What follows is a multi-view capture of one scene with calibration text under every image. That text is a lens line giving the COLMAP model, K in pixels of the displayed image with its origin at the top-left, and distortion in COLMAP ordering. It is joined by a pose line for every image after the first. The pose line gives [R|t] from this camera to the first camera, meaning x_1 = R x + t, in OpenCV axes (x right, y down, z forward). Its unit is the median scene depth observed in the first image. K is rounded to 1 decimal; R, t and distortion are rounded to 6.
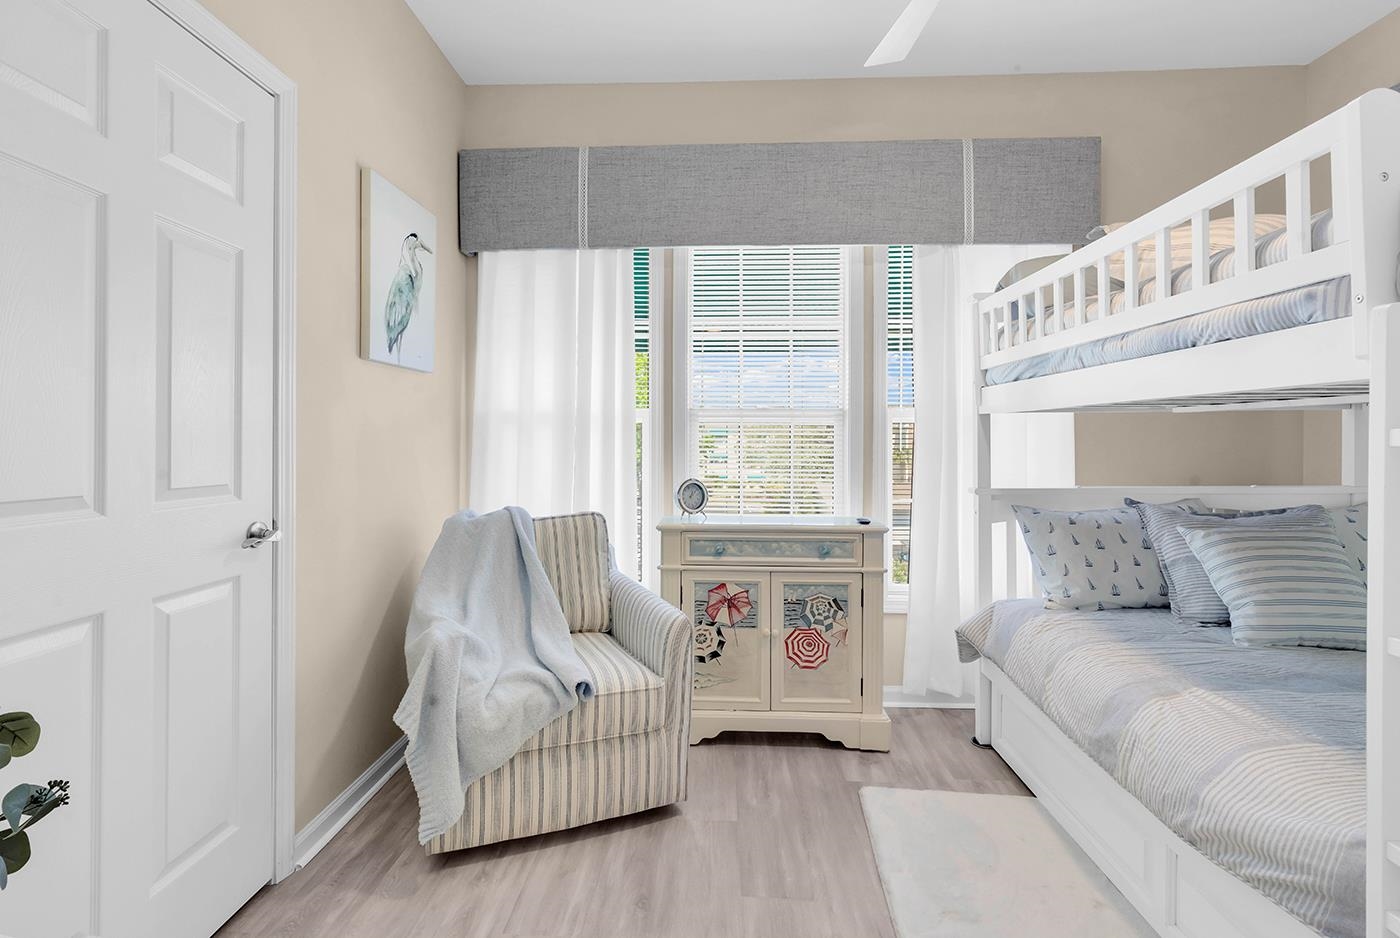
lens RADIAL K [[645.3, 0, 689.2], [0, 645.3, 442.5], [0, 0, 1]] dist [-0.000095, -0.000789]
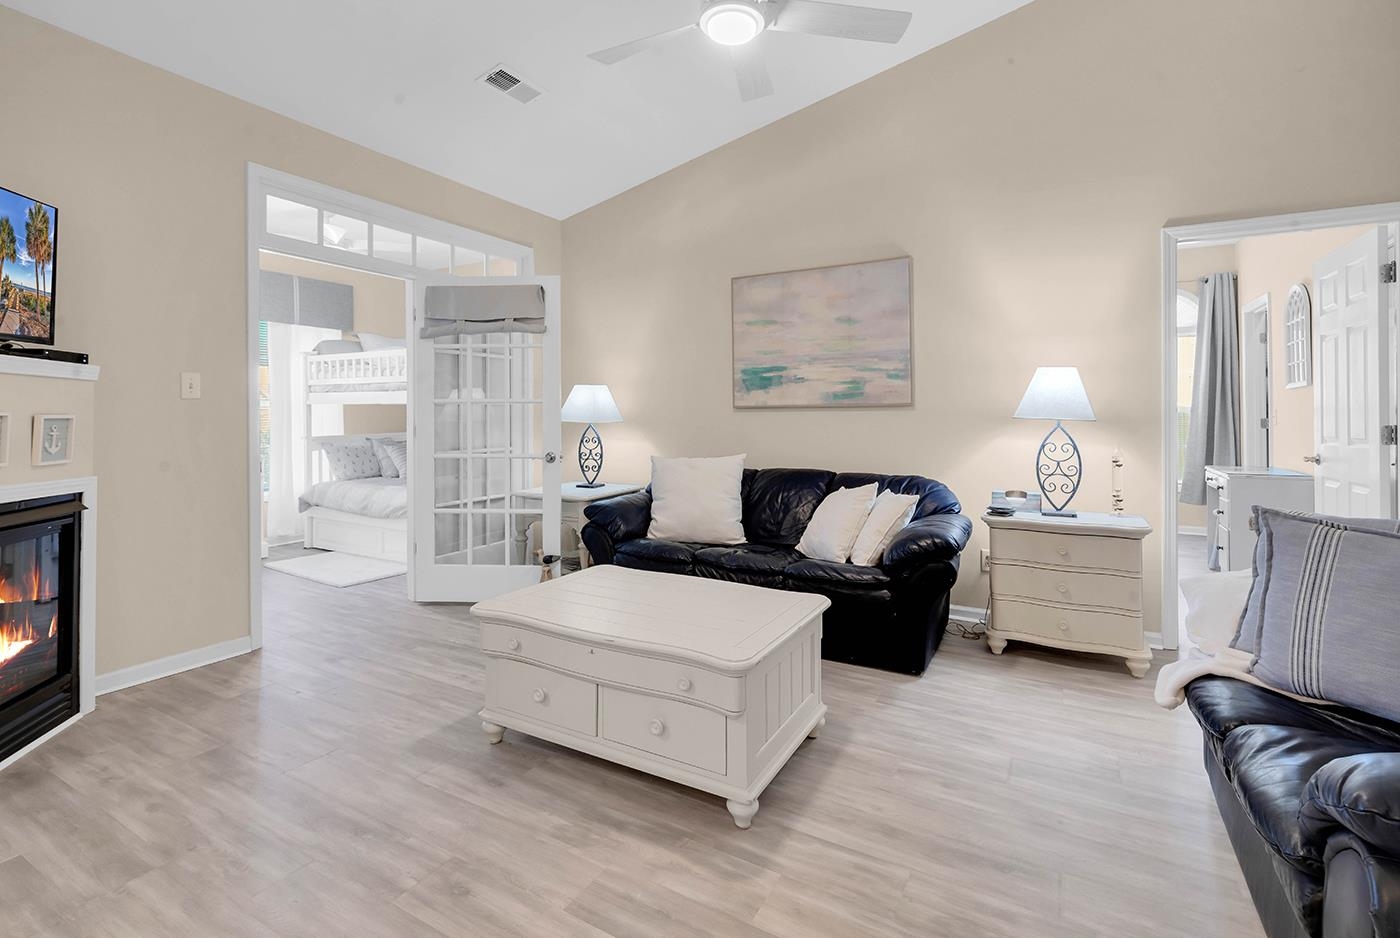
lens RADIAL K [[642.5, 0, 695.2], [0, 642.5, 412.5], [0, 0, 1]] dist [0.003188, 0.000119]
pose [[0.452472, -0.002906, 0.891774, -0.976706], [0.006830, 0.999977, -0.000207, -0.004699], [-0.891752, 0.006184, 0.452481, -1.282882]]
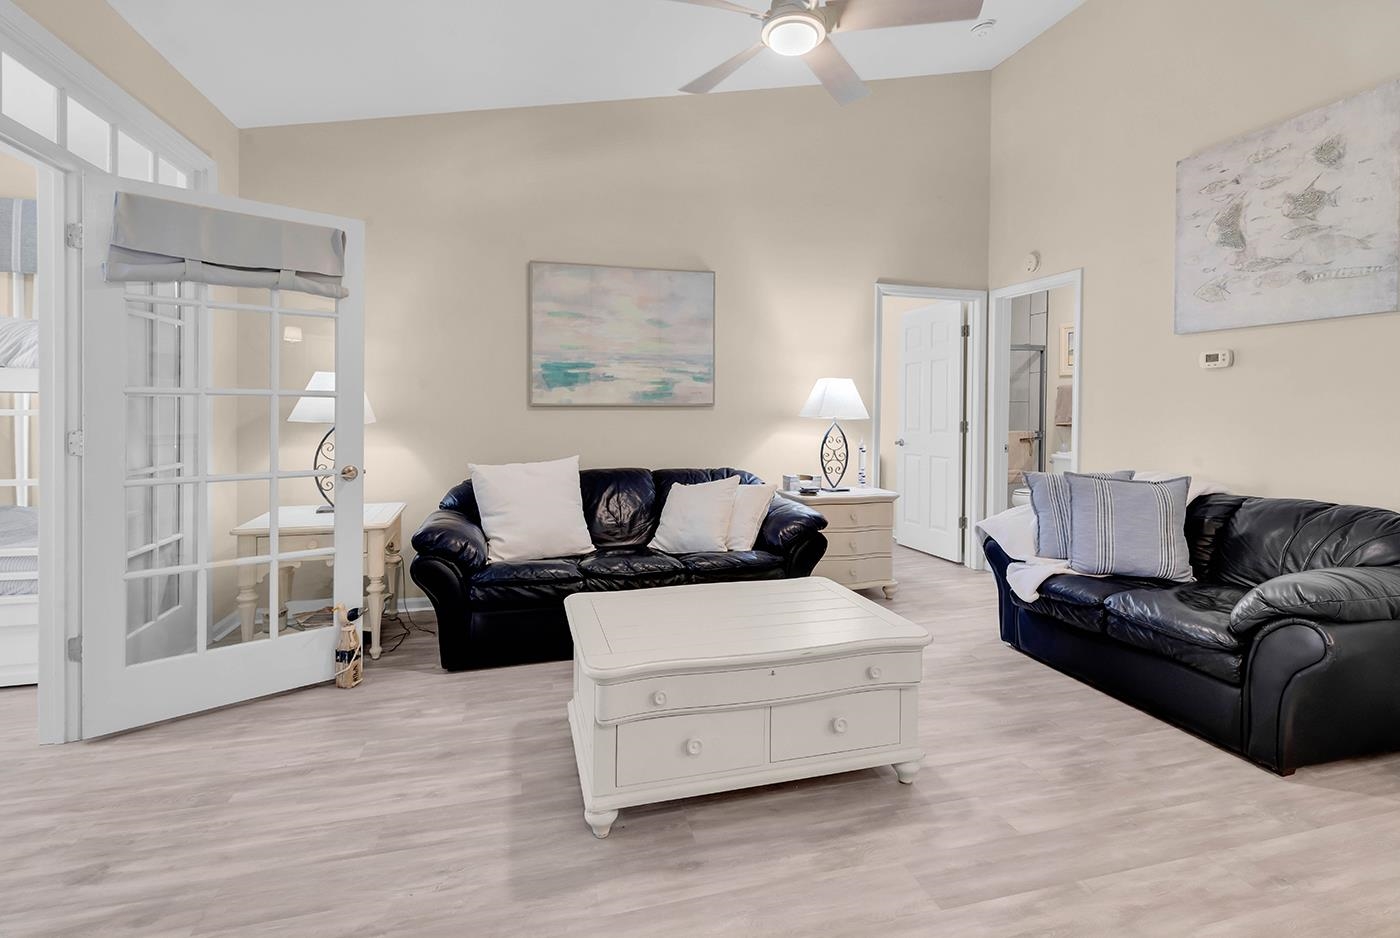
lens RADIAL K [[644.1, 0, 697.3], [0, 644.1, 417.0], [0, 0, 1]] dist [0.002612, 0.000002]
pose [[-0.305436, -0.015899, 0.952080, -1.000372], [-0.001878, 0.999869, 0.016094, -0.015765], [-0.952211, 0.003128, -0.305425, -0.472972]]
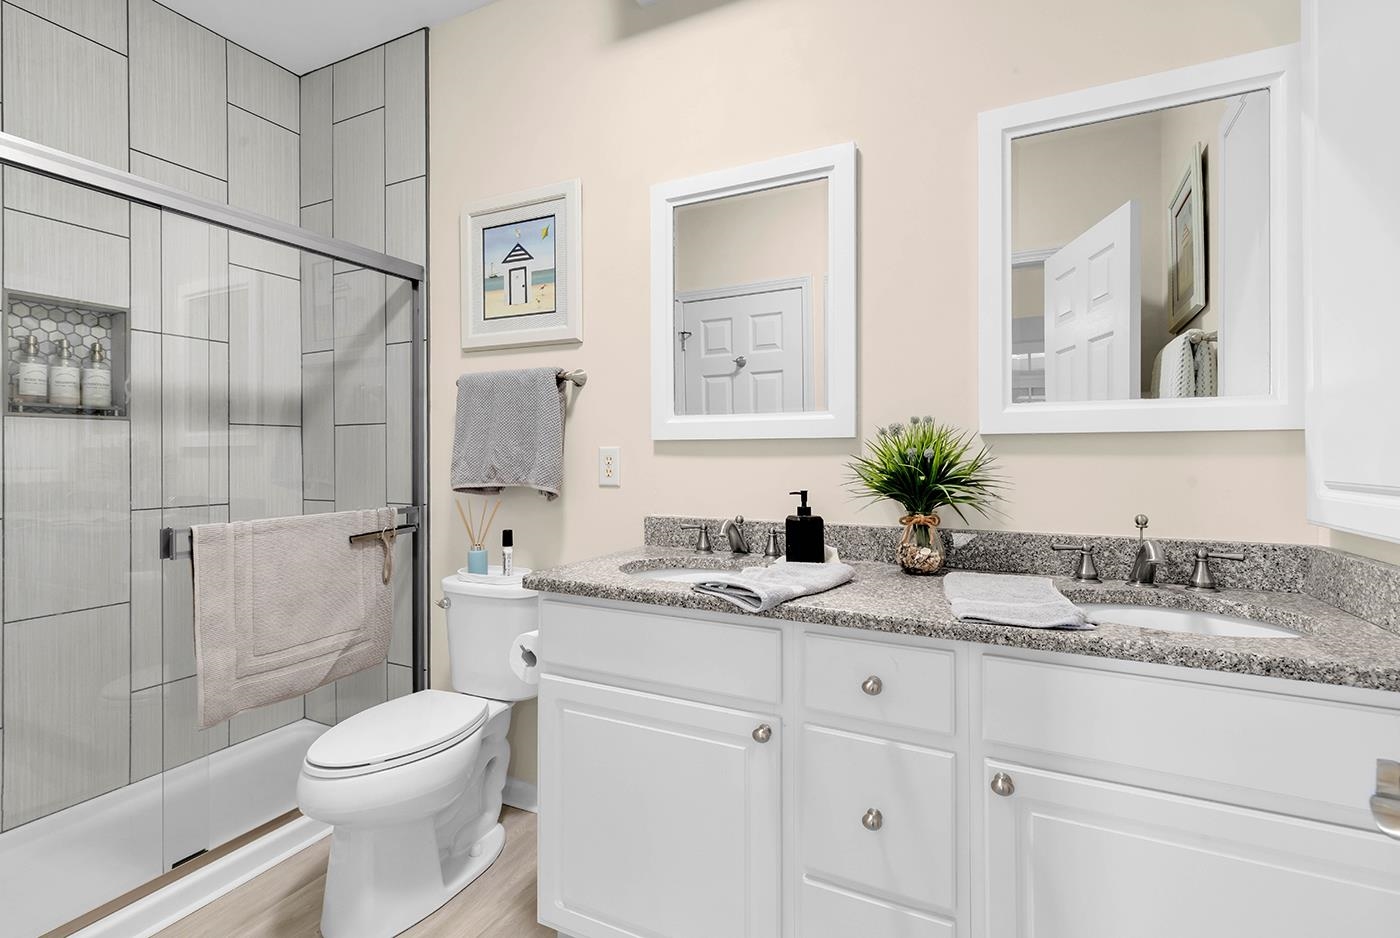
lens RADIAL K [[635.5, 0, 699.5], [0, 635.5, 449.0], [0, 0, 1]] dist [0.006278, -0.000693]
pose [[-0.919990, 0.002330, 0.391935, 0.344895], [0.003494, 0.999991, 0.002256, 0.000361], [-0.391926, 0.003445, -0.919990, -1.932349]]
